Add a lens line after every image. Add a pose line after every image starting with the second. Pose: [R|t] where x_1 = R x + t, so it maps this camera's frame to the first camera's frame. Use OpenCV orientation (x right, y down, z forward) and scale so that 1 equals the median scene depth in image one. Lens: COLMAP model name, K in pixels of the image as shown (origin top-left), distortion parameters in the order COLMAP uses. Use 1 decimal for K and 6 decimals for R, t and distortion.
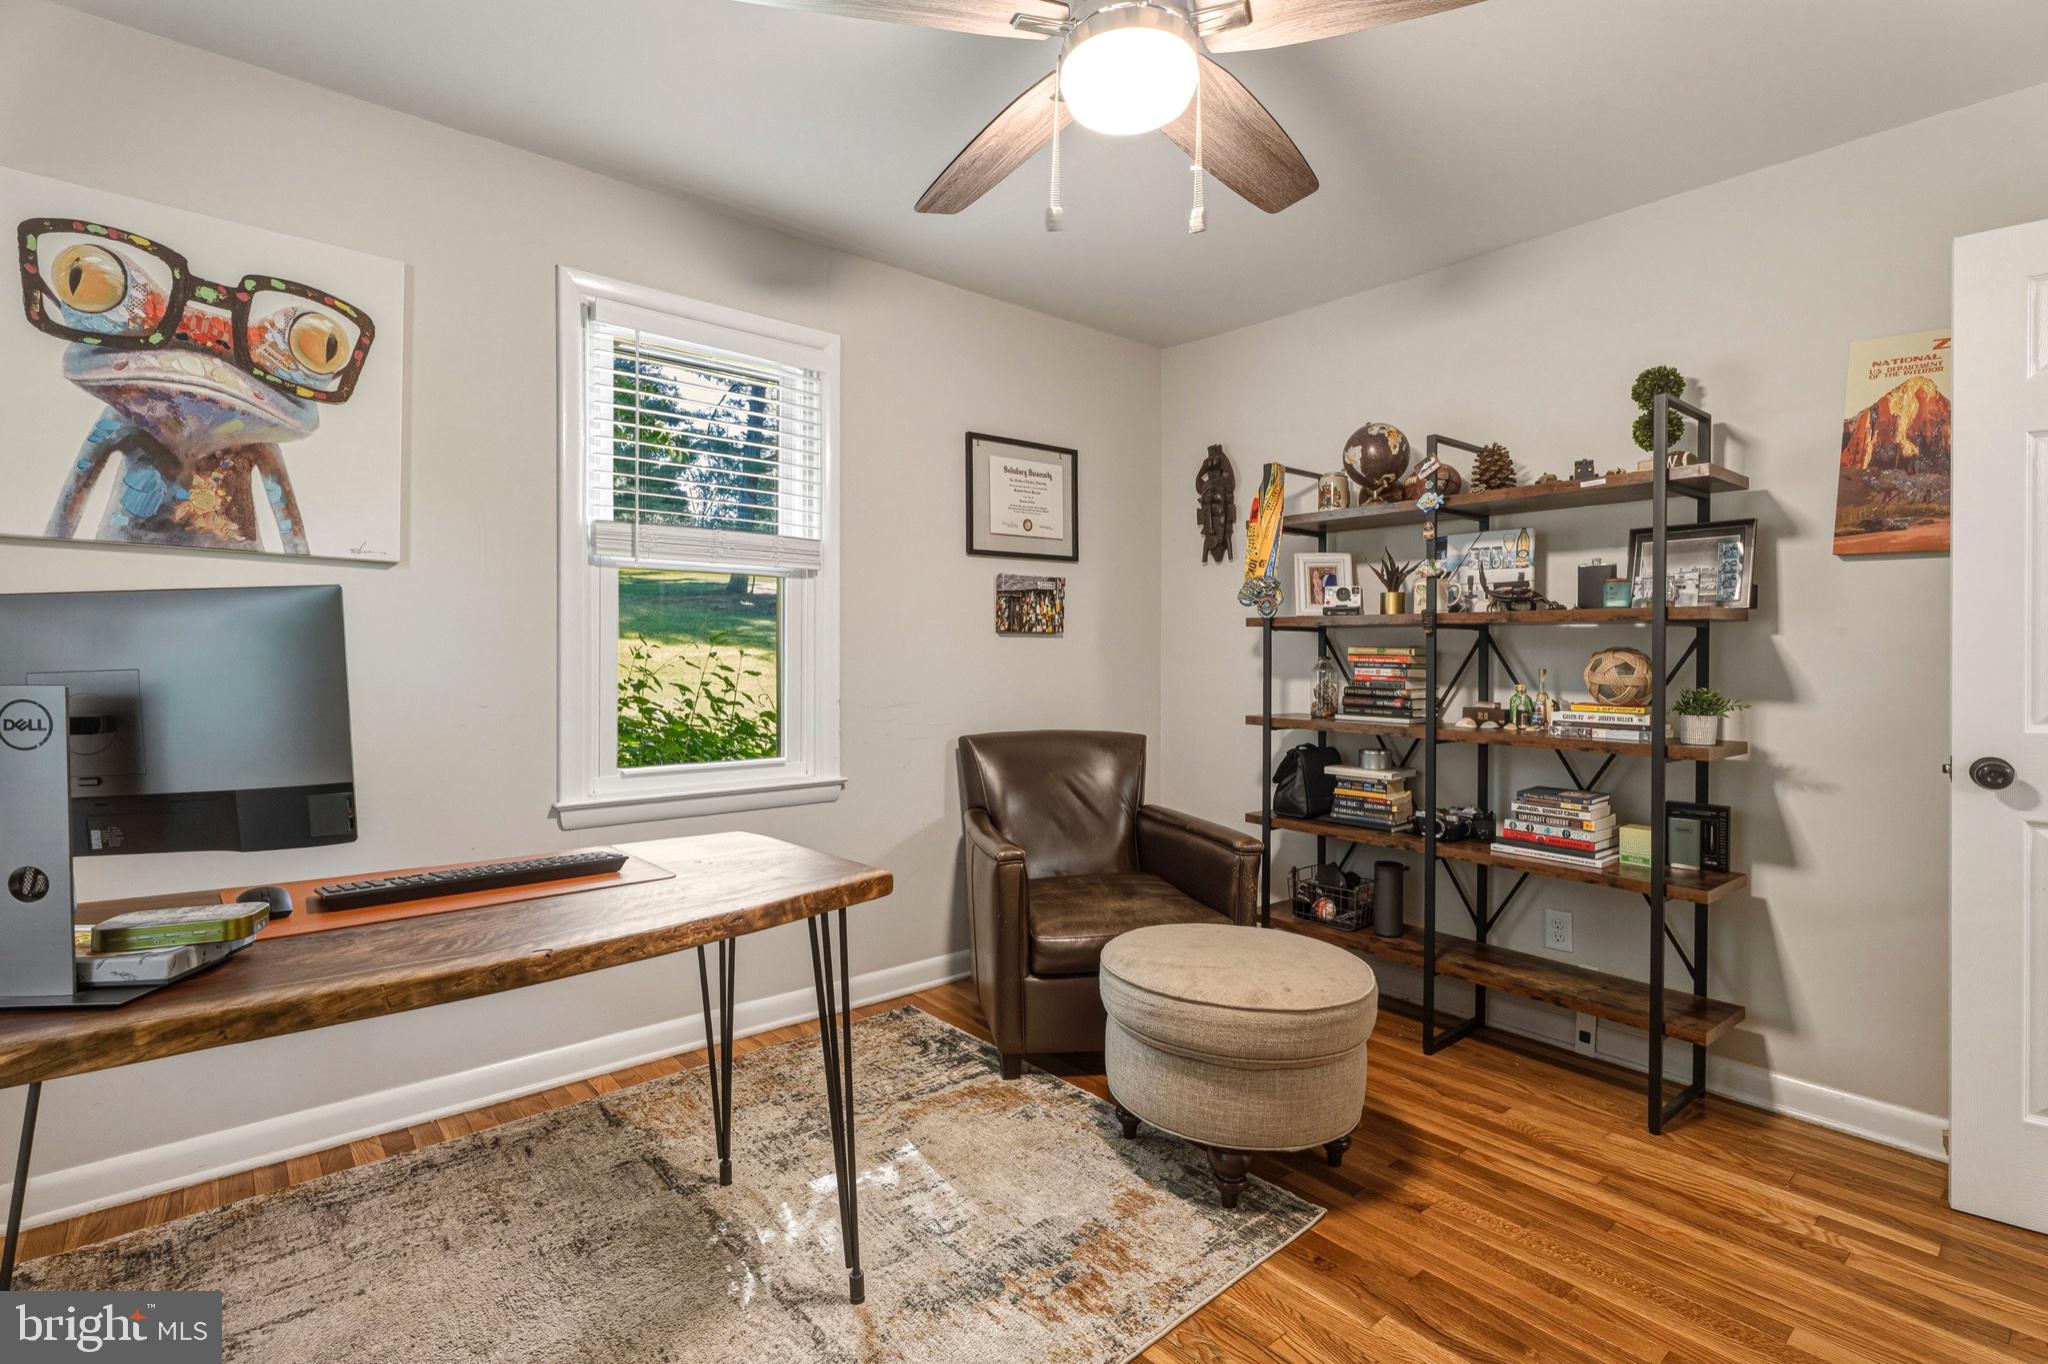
lens RADIAL K [[920.9, 0, 1046.8], [0, 920.9, 670.3], [0, 0, 1]] dist [0.001490, 0.000875]
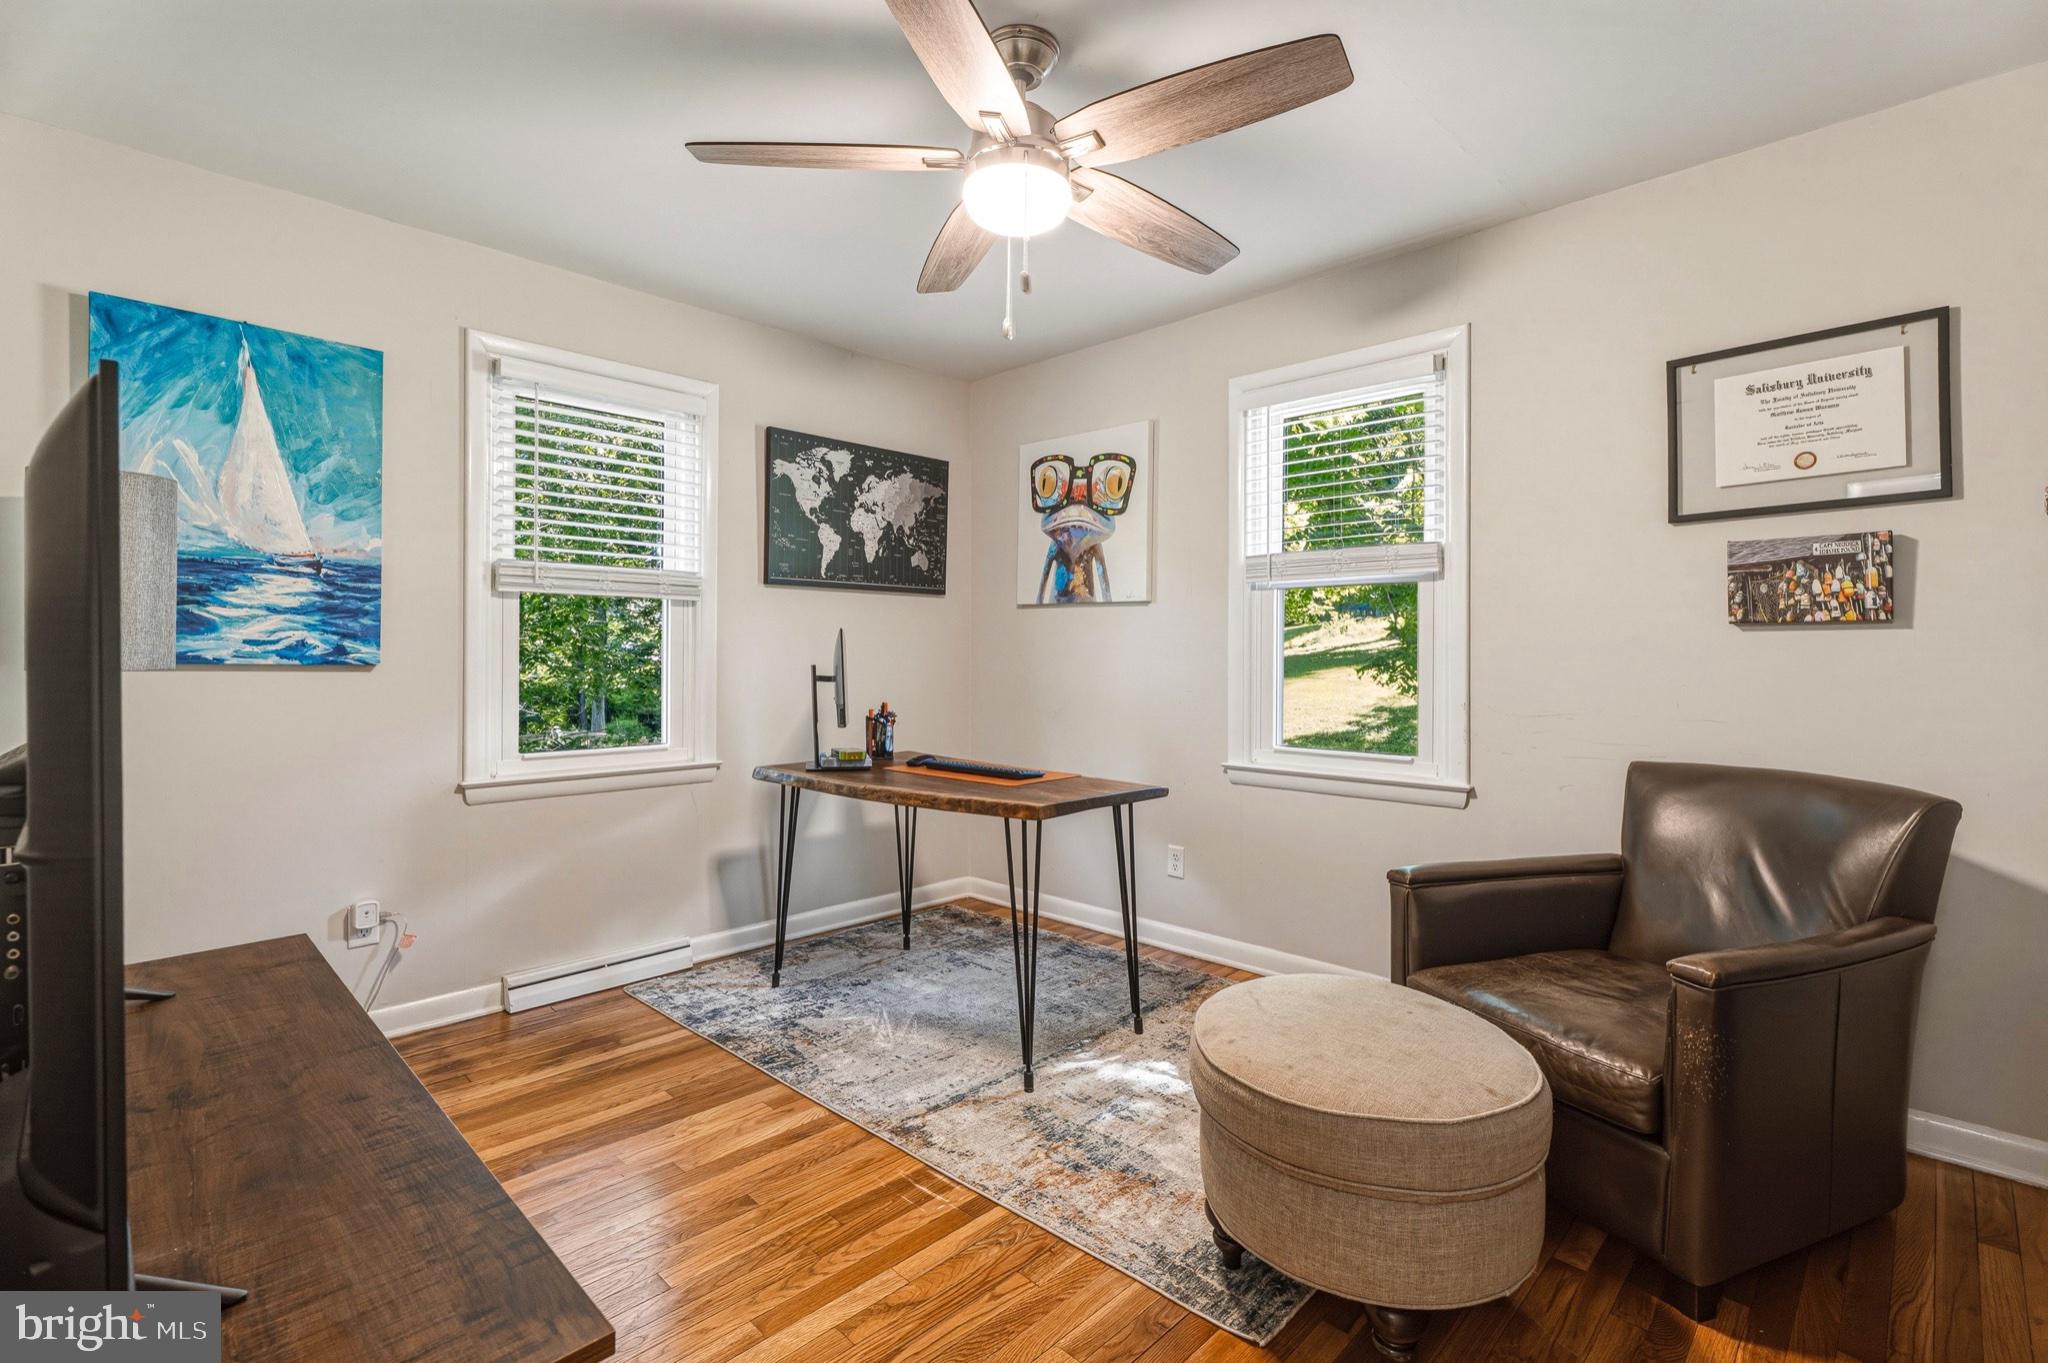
lens RADIAL K [[920.9, 0, 1017.6], [0, 920.9, 662.0], [0, 0, 1]] dist [0.001490, 0.000875]
pose [[0.111450, 0.005323, -0.993756, 0.982428], [-0.017221, 0.999846, 0.003425, -0.009593], [0.993621, 0.016731, 0.111525, 0.625351]]
